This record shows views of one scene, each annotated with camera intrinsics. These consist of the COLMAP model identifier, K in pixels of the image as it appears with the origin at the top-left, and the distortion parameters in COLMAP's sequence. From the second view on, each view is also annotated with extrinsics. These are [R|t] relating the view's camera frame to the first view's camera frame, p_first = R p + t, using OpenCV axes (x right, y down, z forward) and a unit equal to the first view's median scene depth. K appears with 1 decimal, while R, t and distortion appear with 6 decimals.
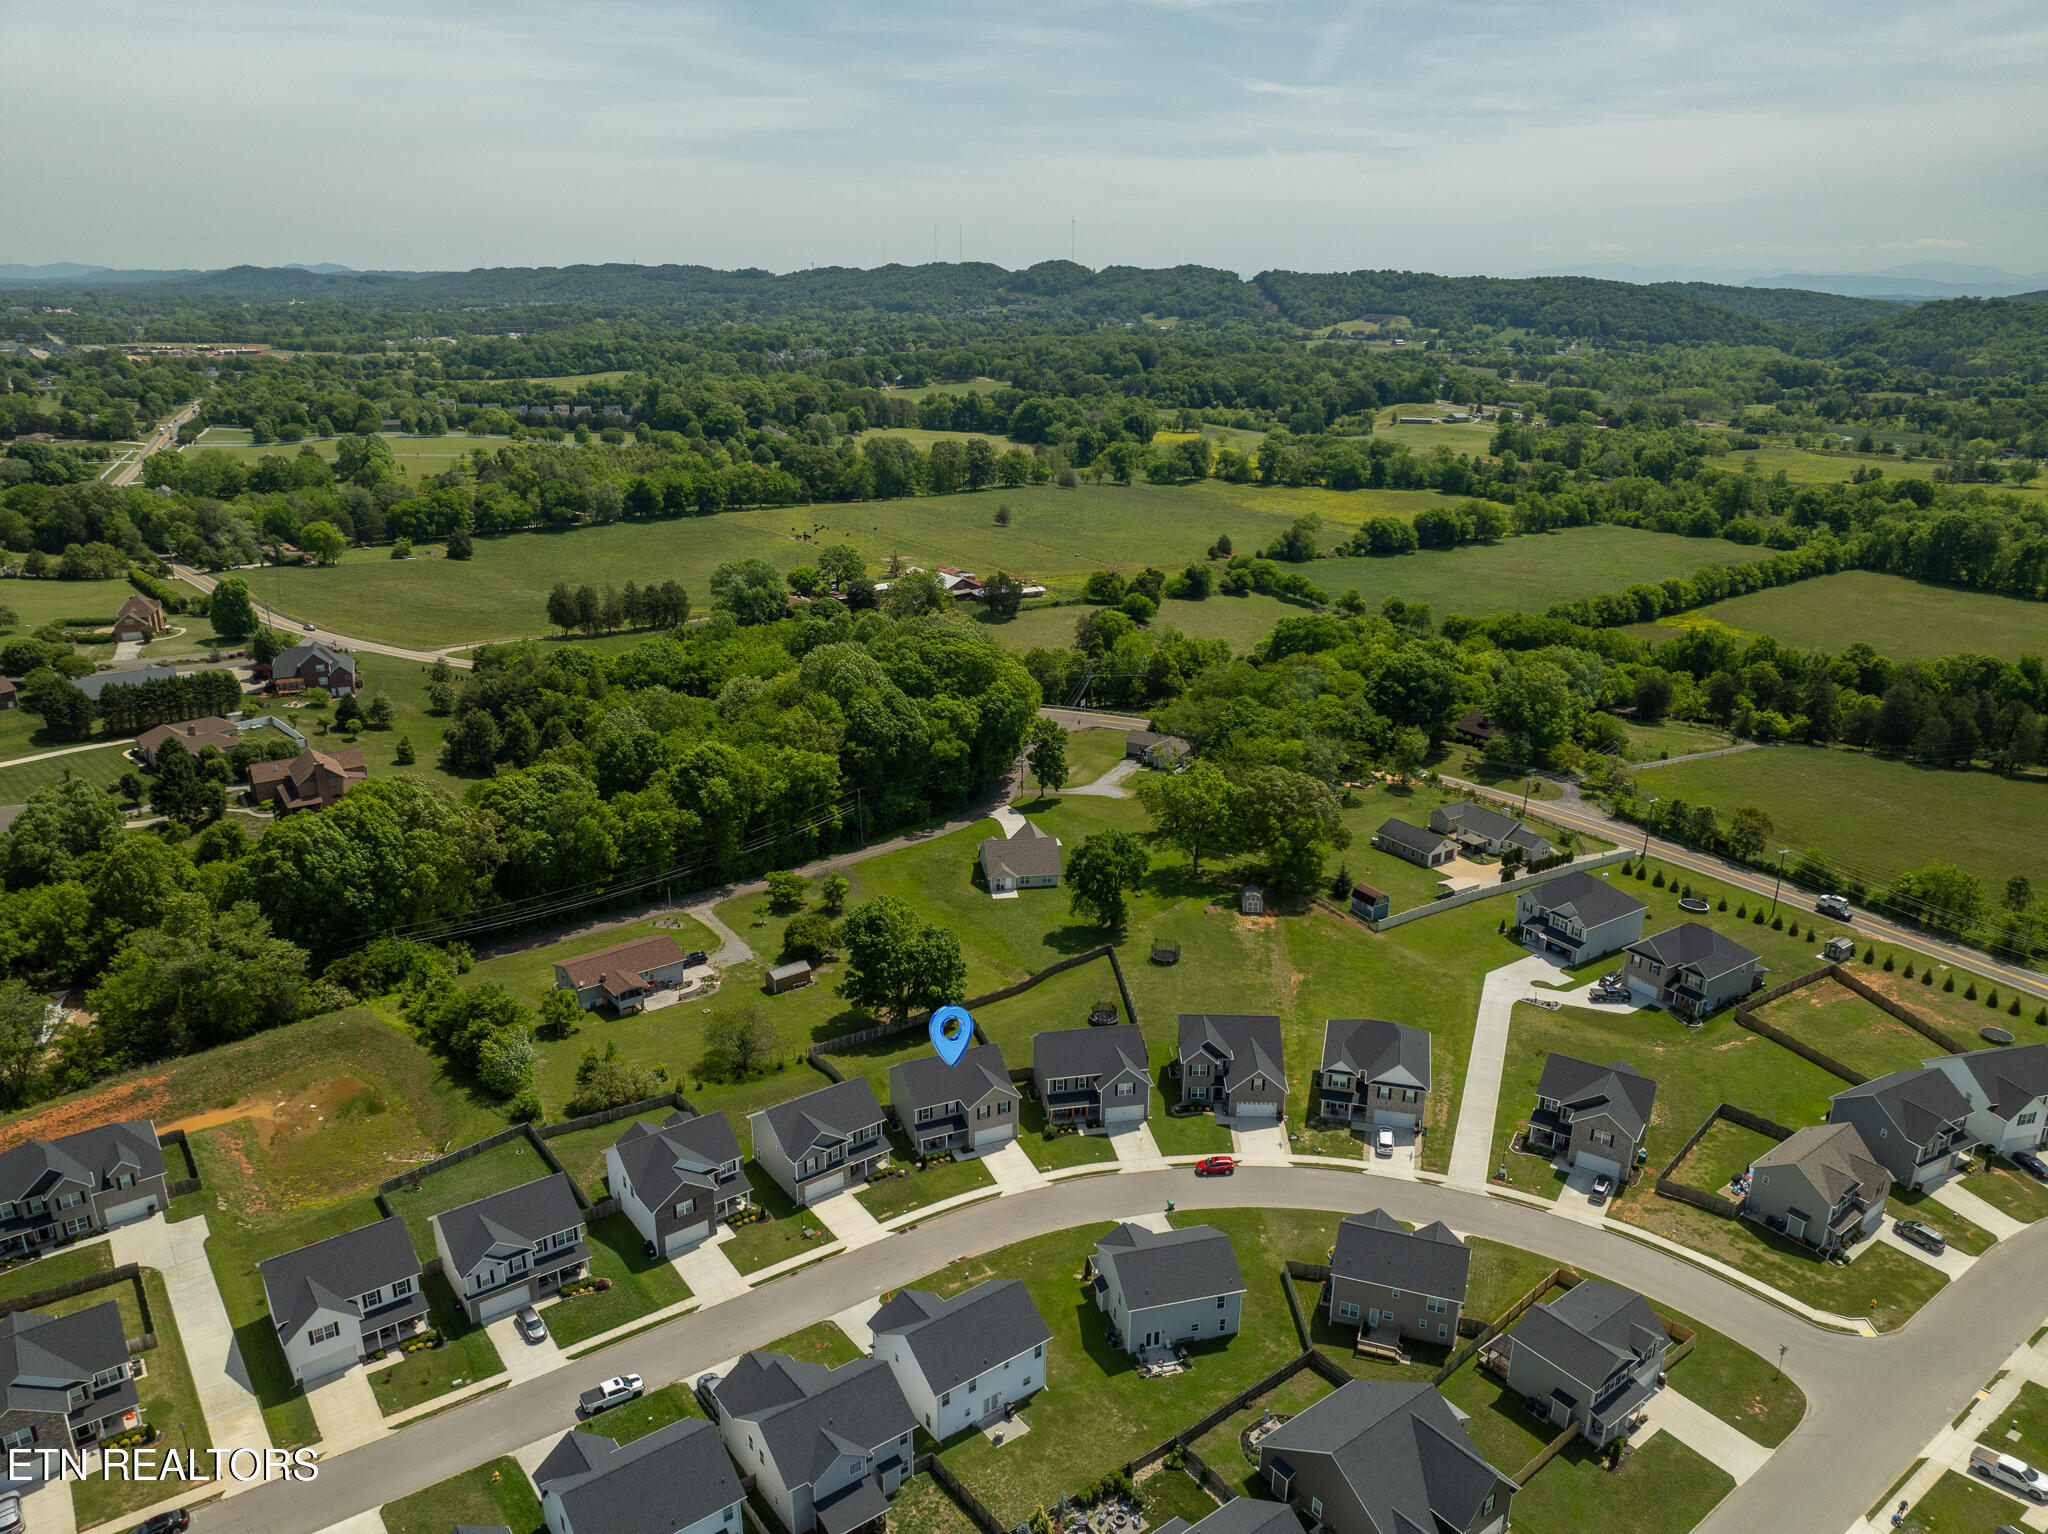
lens RADIAL K [[1437.2, 0, 1042.5], [0, 1437.2, 769.4], [0, 0, 1]] dist [-0.028496, -0.009992]
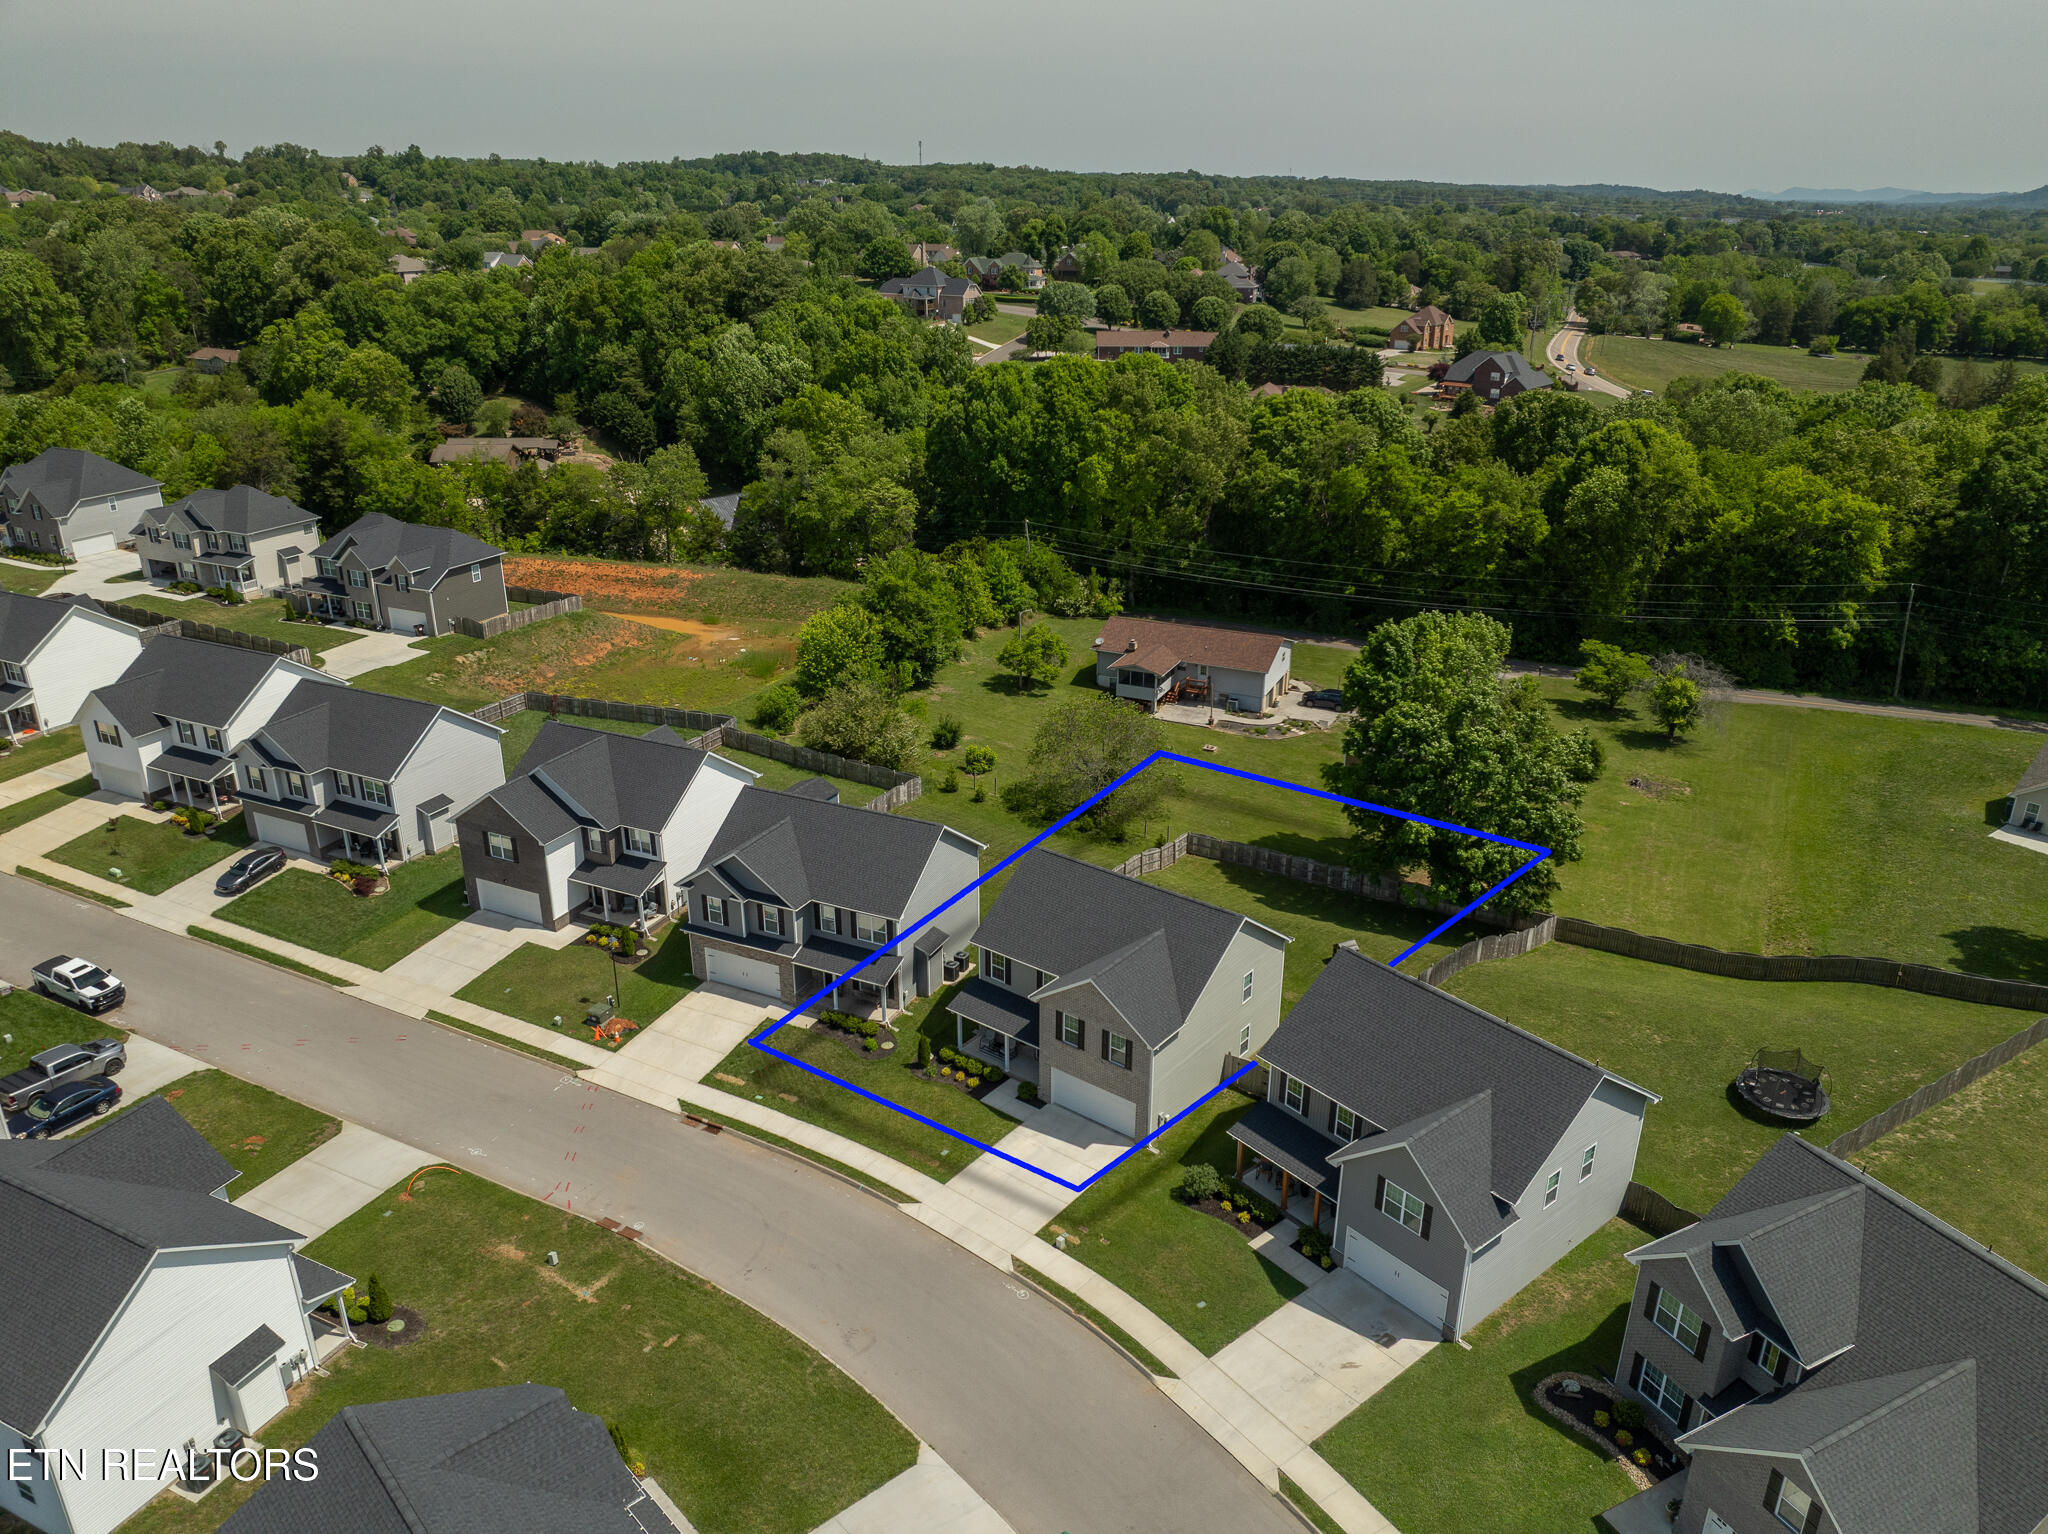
lens RADIAL K [[1437.2, 0, 1042.5], [0, 1437.2, 769.4], [0, 0, 1]] dist [-0.028496, -0.009992]
pose [[0.465287, 0.323329, -0.823994, 0.184105], [-0.285456, 0.935973, 0.206080, 0.067752], [0.837868, 0.139328, 0.527792, 0.560655]]
